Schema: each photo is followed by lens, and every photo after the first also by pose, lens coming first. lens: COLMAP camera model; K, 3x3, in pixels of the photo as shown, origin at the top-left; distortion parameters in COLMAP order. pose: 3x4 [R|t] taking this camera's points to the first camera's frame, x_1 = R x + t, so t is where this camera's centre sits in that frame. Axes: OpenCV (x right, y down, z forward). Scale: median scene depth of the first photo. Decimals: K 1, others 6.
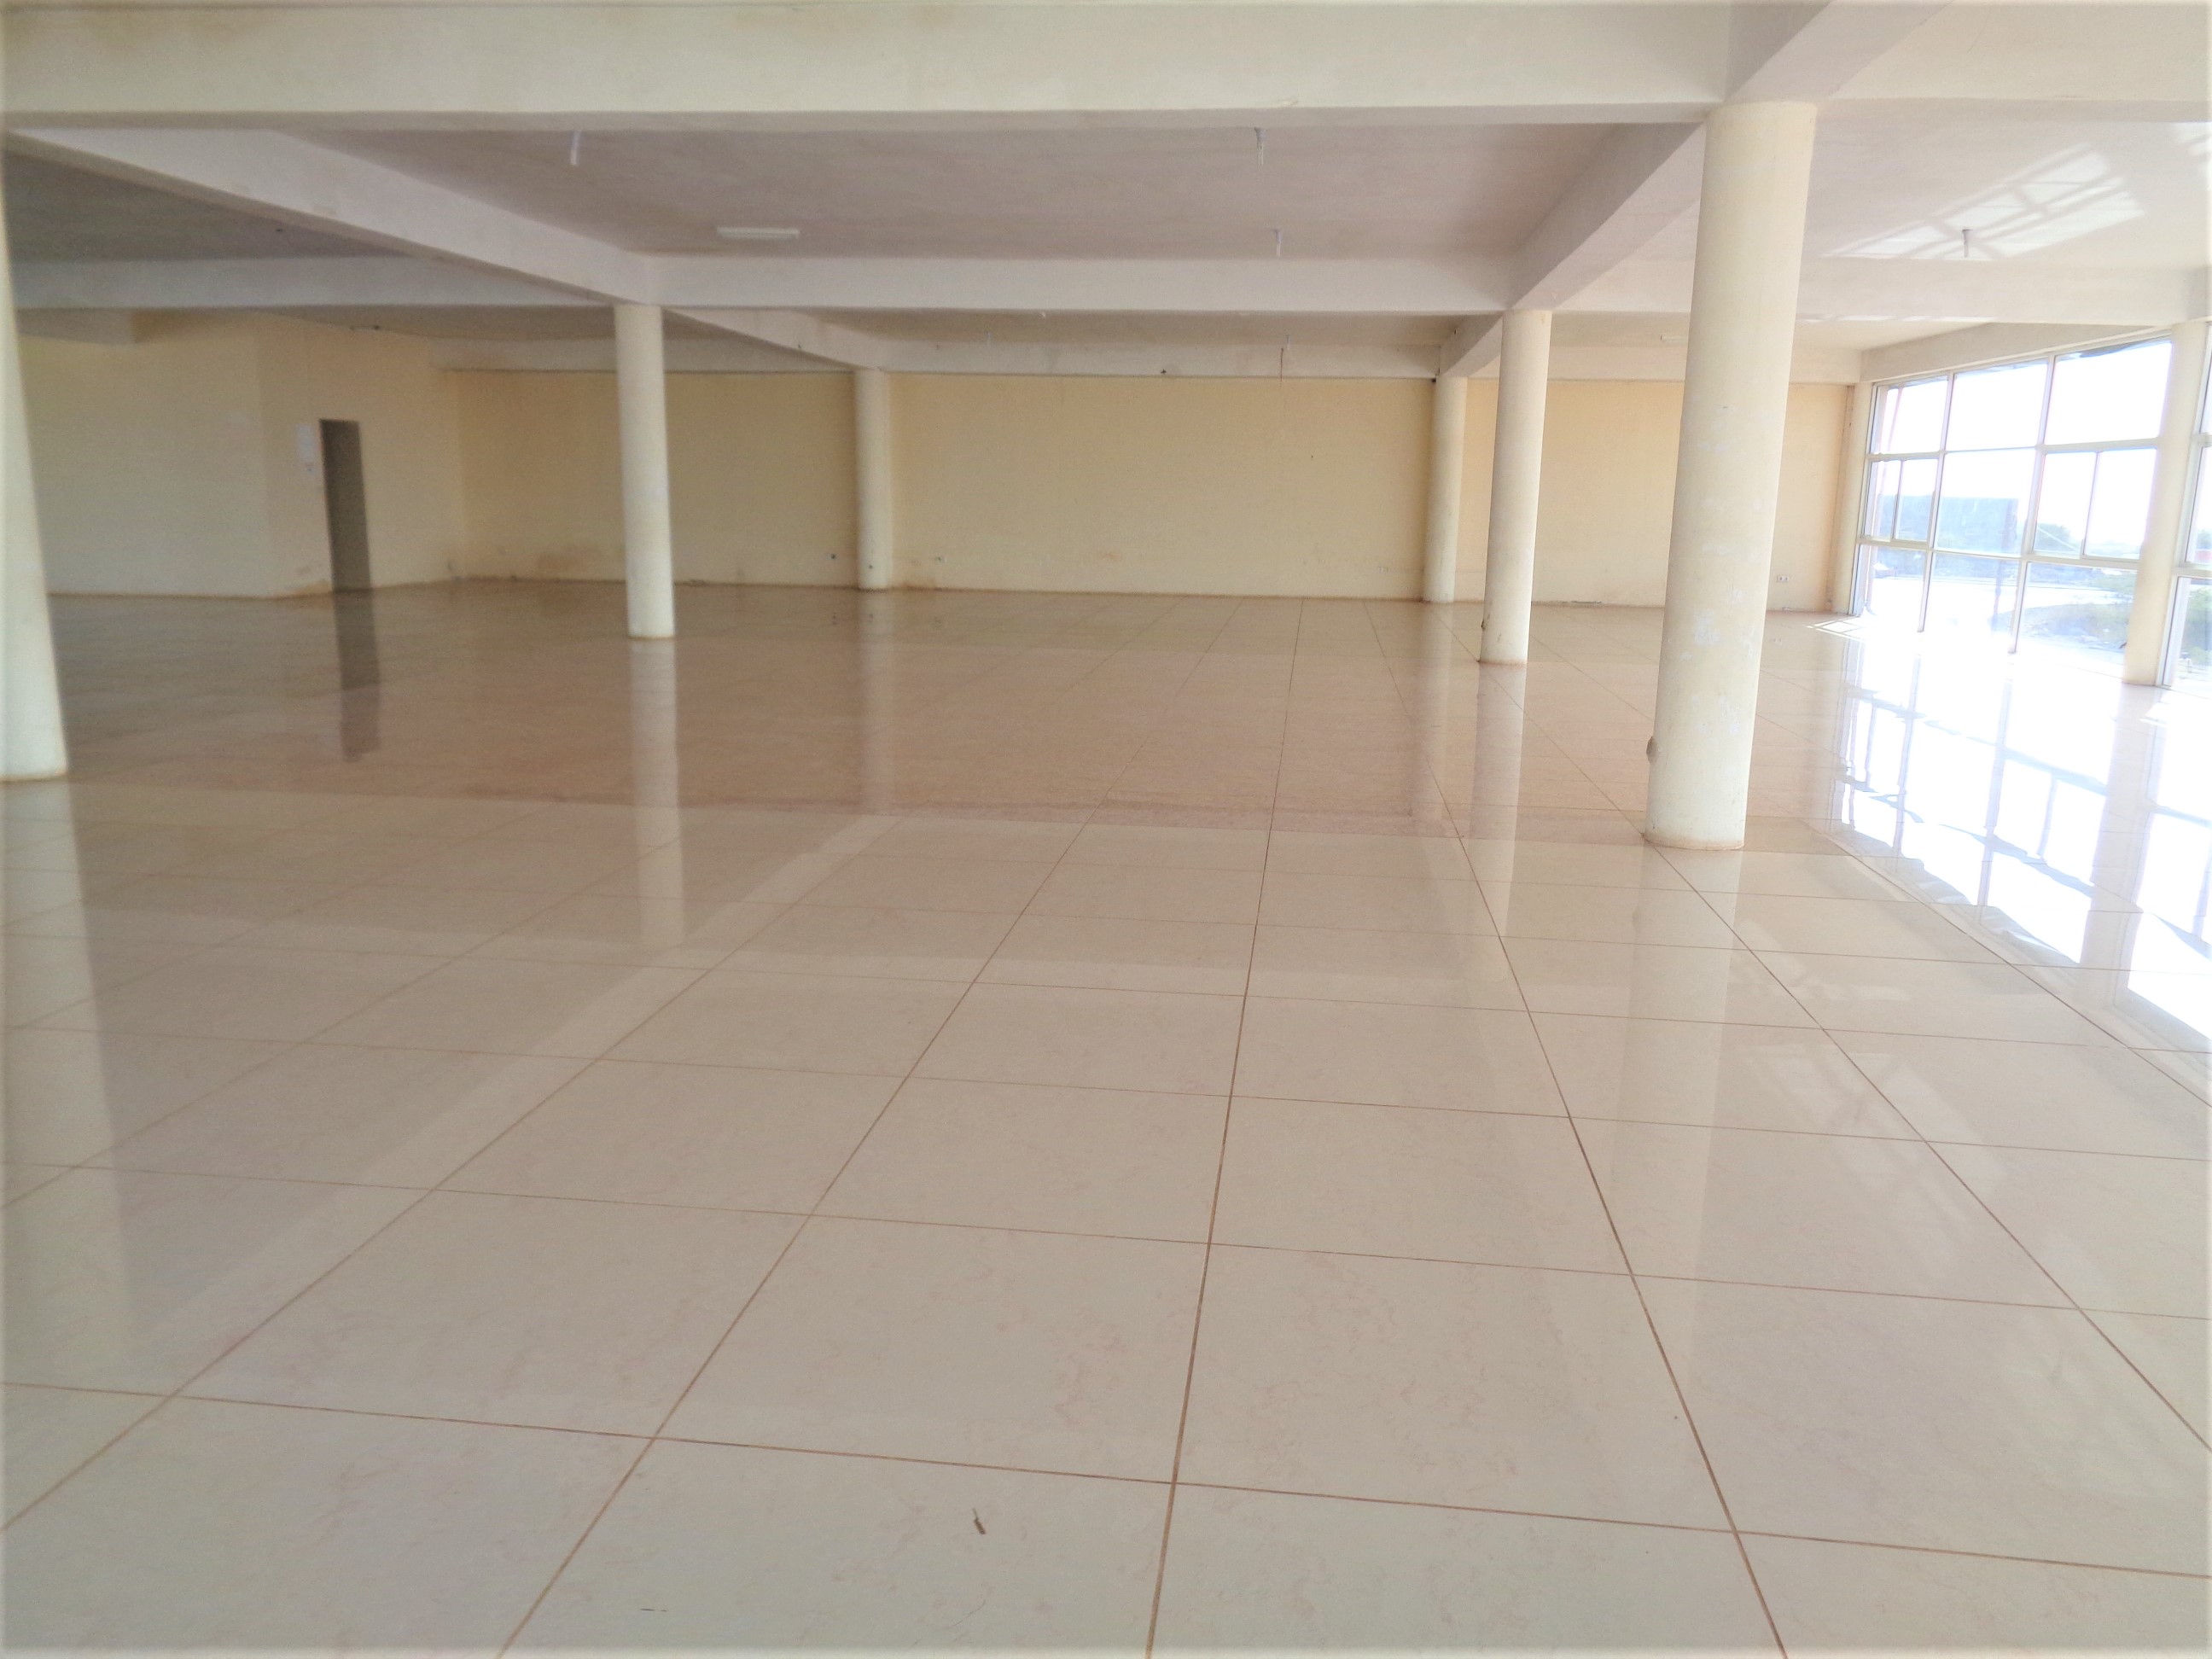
lens RADIAL K [[1631.9, 0, 1138.5], [0, 1631.9, 833.7], [0, 0, 1]] dist [-0.052987, 0.004780]
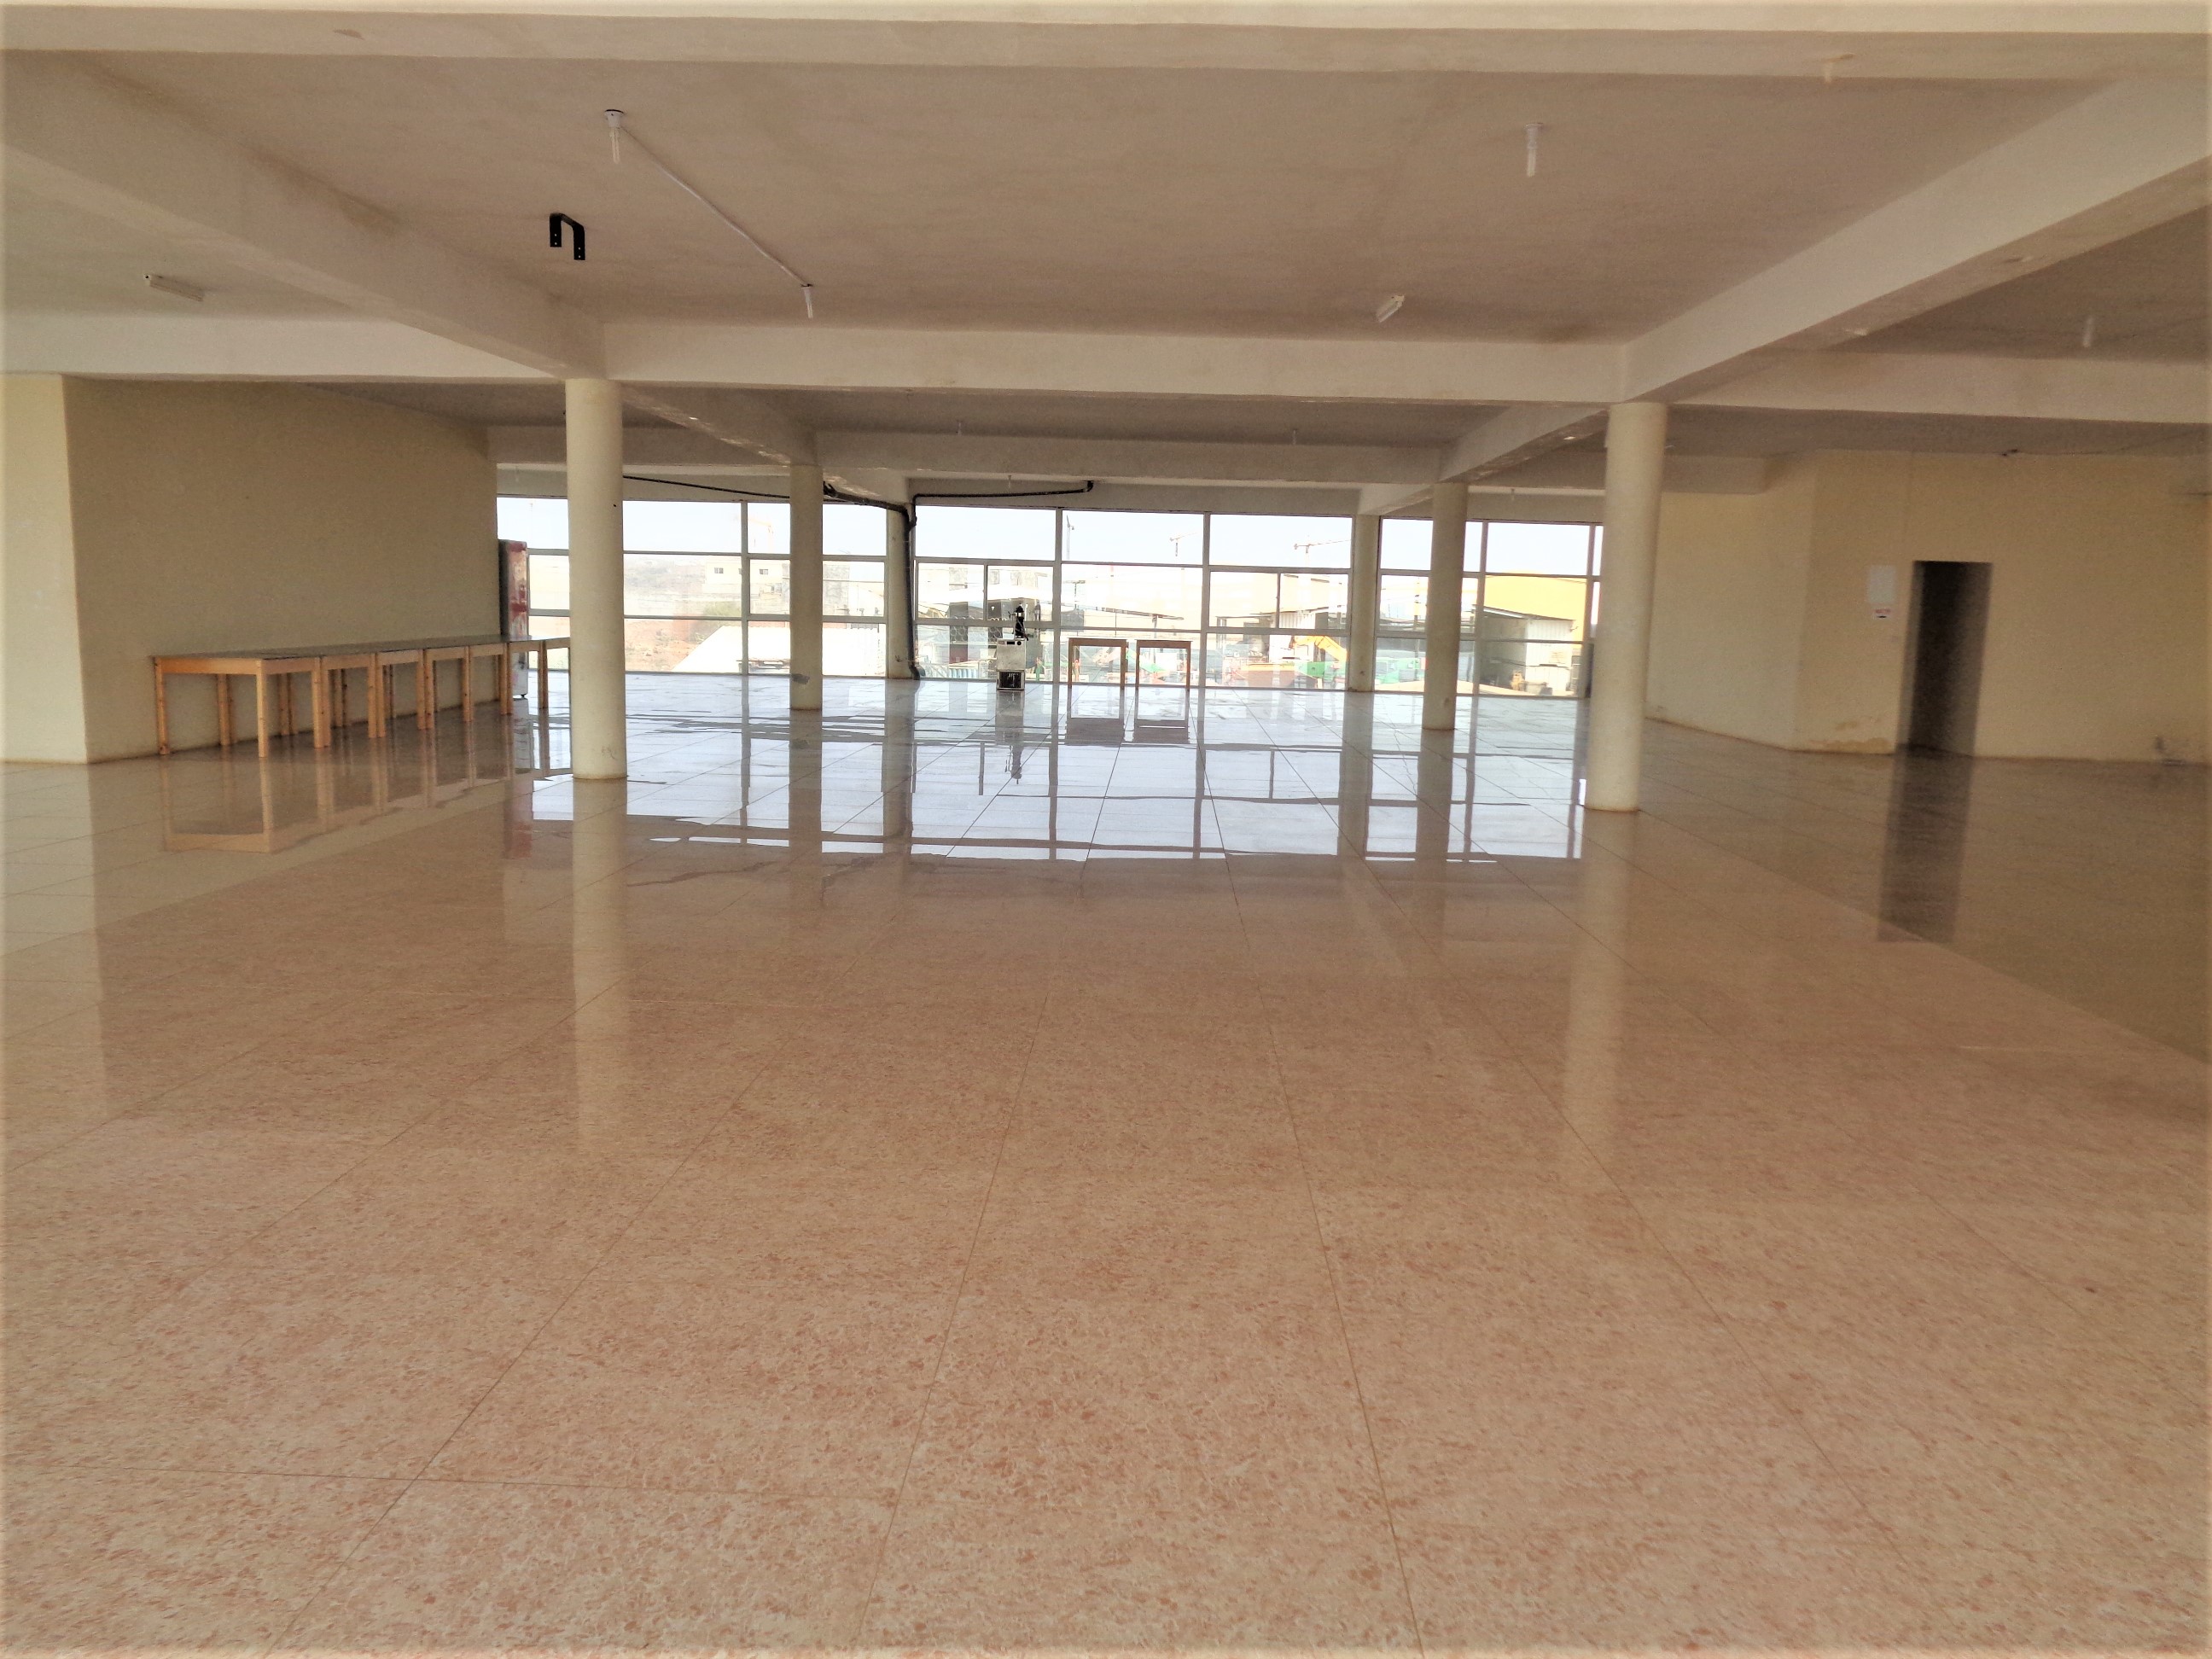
lens RADIAL K [[1631.9, 0, 1138.5], [0, 1631.9, 833.7], [0, 0, 1]] dist [-0.052987, 0.004780]
pose [[0.031847, 0.118583, -0.992433, 0.380294], [-0.228181, 0.967578, 0.108290, -0.103426], [0.973098, 0.223006, 0.057873, 0.524369]]
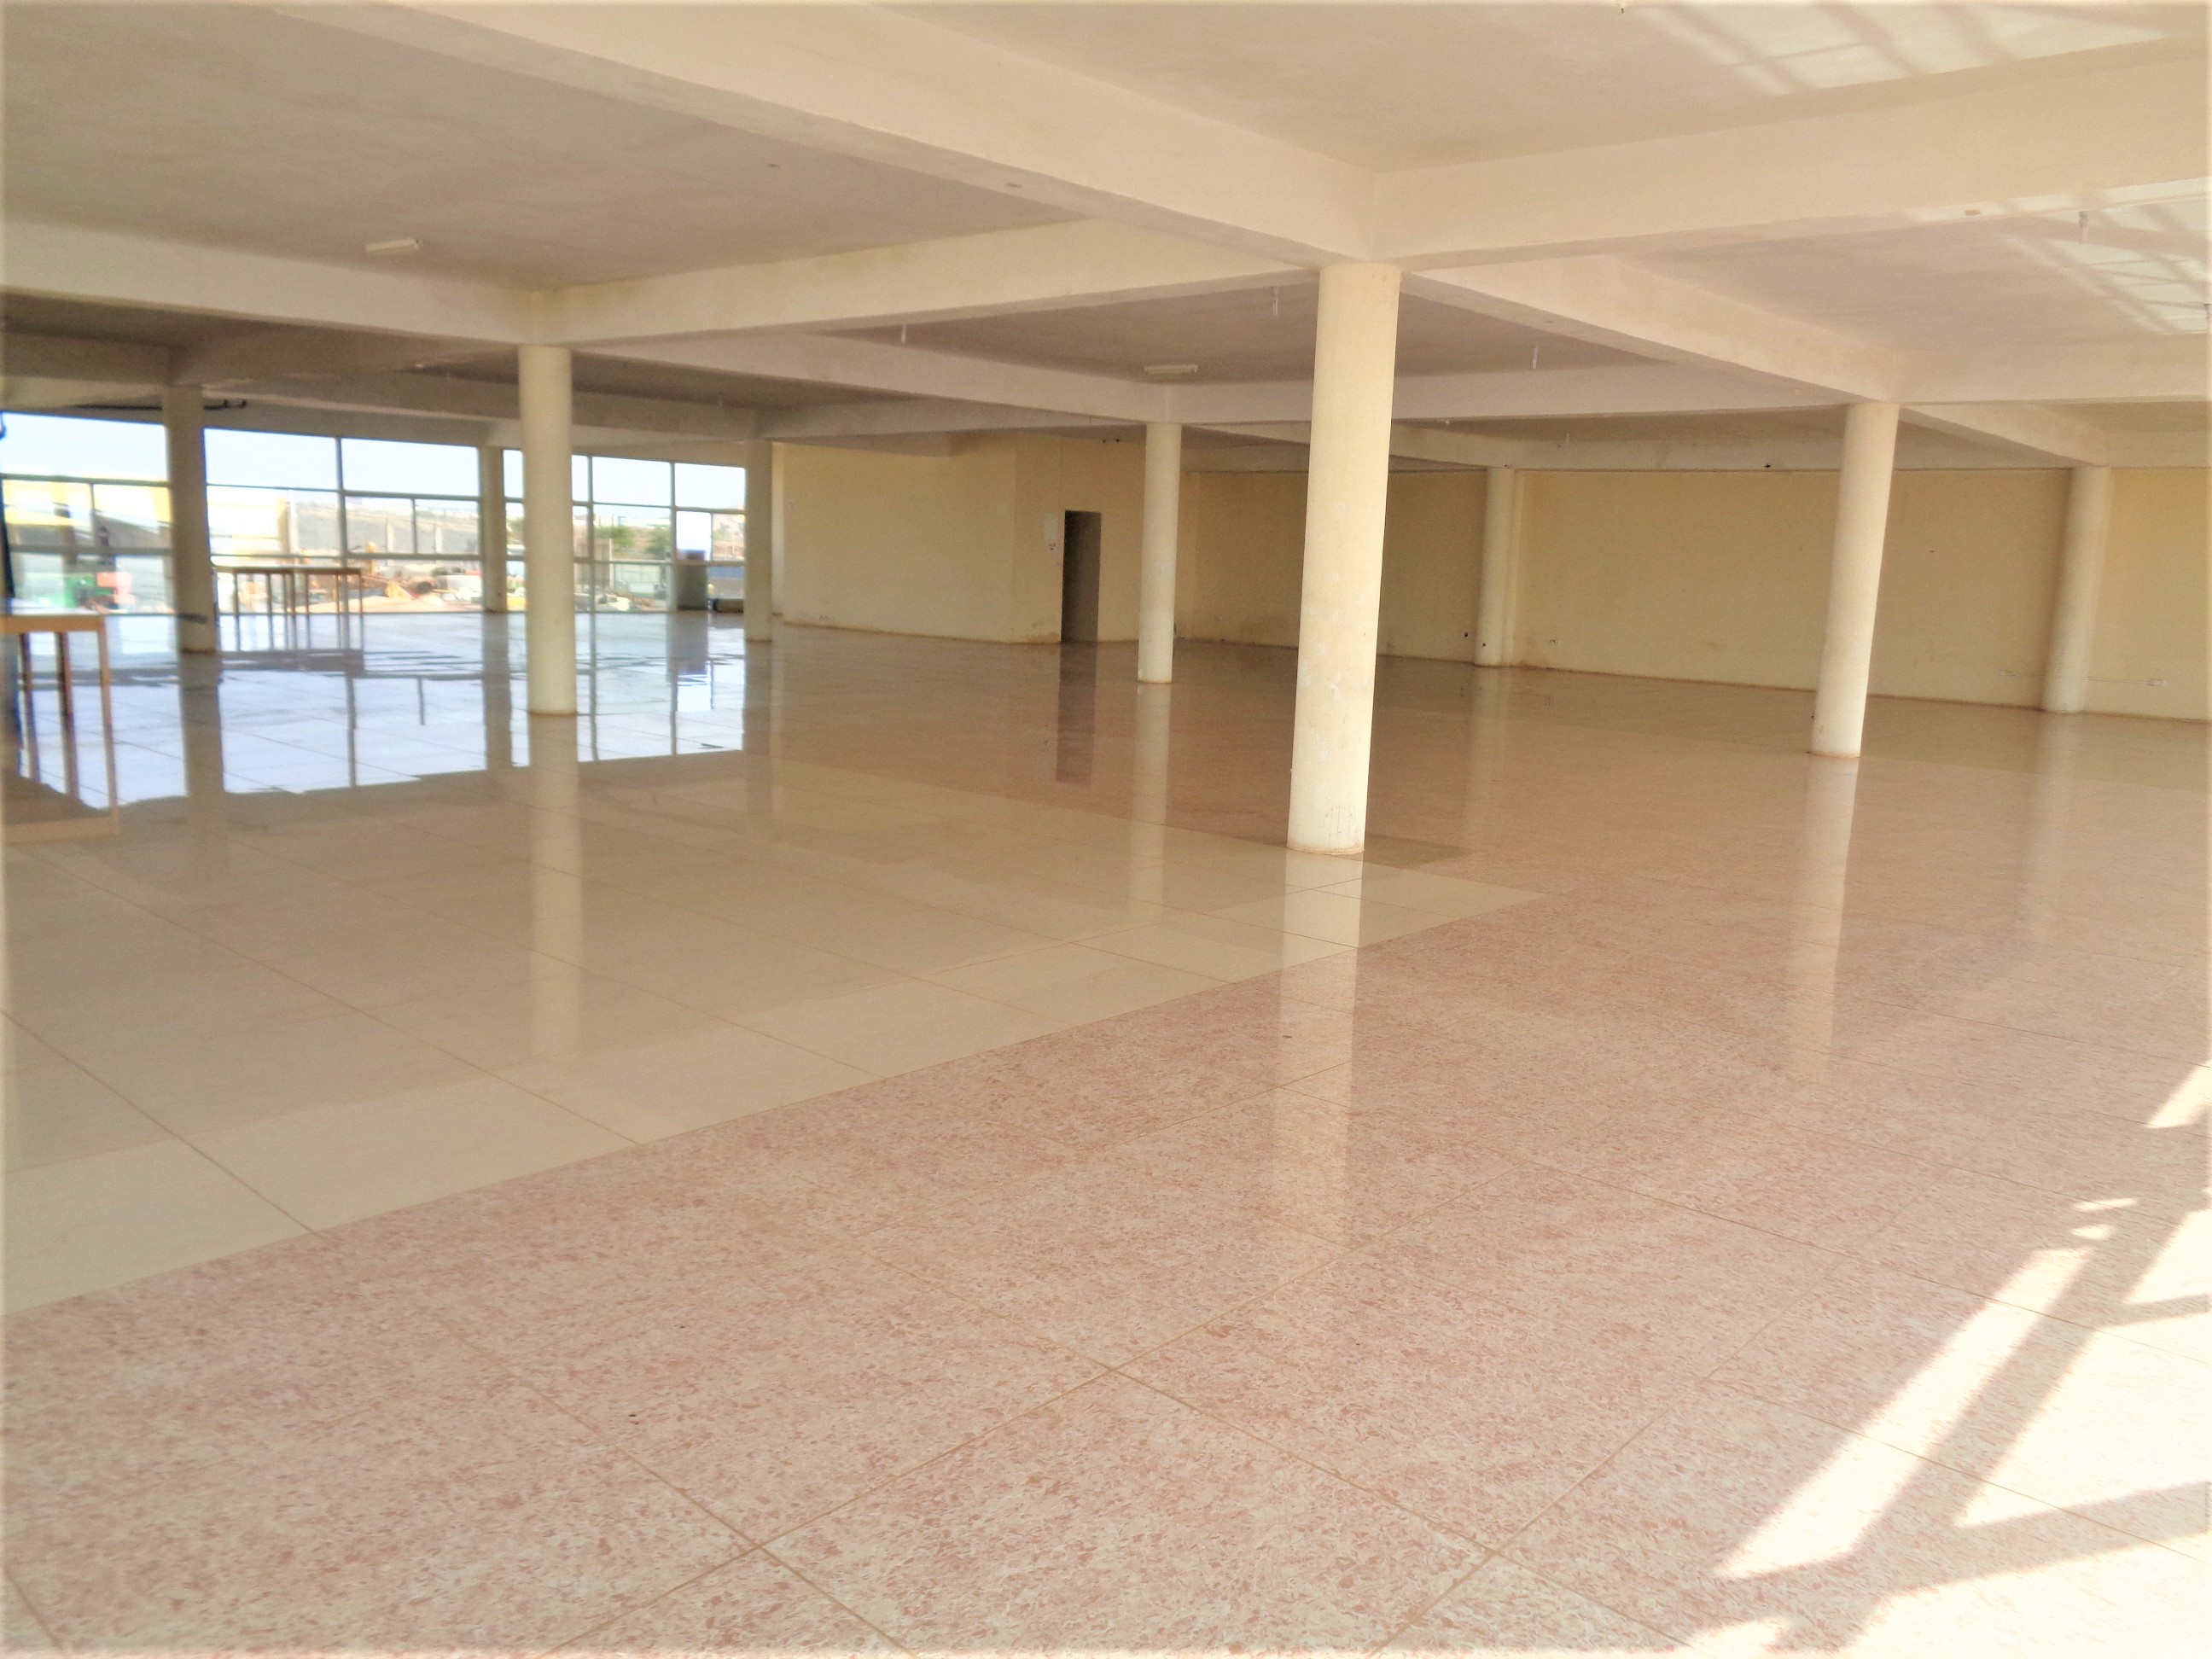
lens RADIAL K [[1631.9, 0, 1138.5], [0, 1631.9, 833.7], [0, 0, 1]] dist [-0.052987, 0.004780]
pose [[0.786802, 0.110455, -0.607242, 0.363781], [-0.145416, 0.989334, -0.008459, 0.007083], [0.599831, 0.094958, 0.794472, -0.008381]]
